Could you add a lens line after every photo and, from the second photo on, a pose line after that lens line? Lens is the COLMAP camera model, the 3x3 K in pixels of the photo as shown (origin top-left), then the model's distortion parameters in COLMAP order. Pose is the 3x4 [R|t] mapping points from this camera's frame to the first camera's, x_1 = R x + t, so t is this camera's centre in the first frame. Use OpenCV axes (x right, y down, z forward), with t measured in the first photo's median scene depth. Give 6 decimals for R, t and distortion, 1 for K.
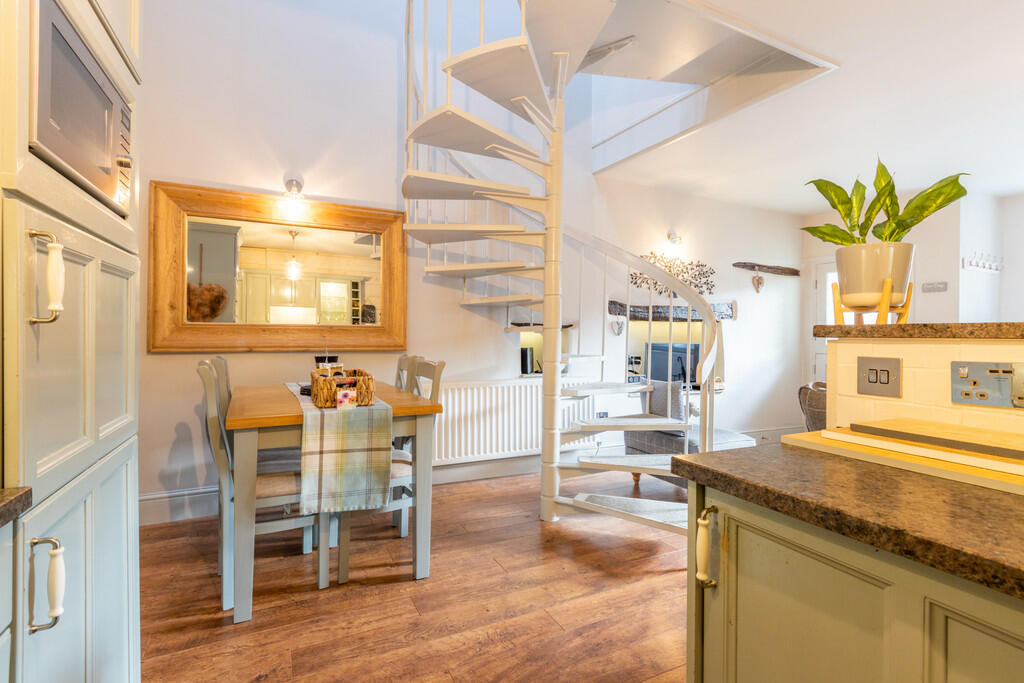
lens RADIAL K [[468.7, 0, 512.1], [0, 468.7, 335.9], [0, 0, 1]] dist [-0.000863, -0.000061]
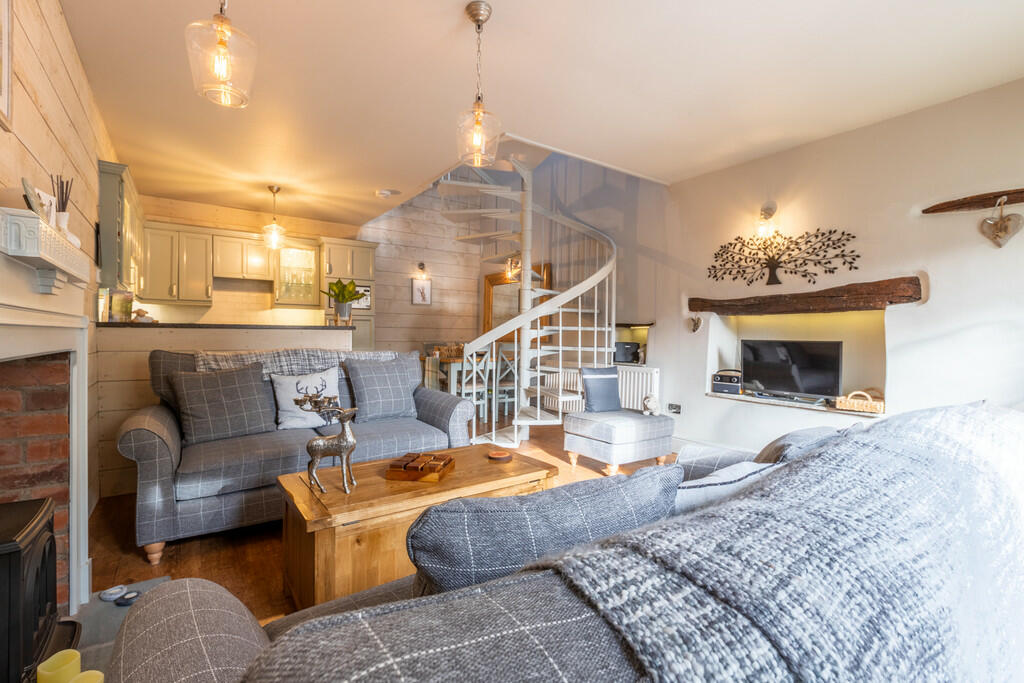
lens RADIAL K [[468.7, 0, 513.1], [0, 468.7, 340.6], [0, 0, 1]] dist [-0.000863, -0.000061]
pose [[0.152604, 0.002346, -0.988285, 1.058708], [-0.010058, 0.999949, 0.000821, 0.018798], [0.988236, 0.009815, 0.152620, 0.426019]]
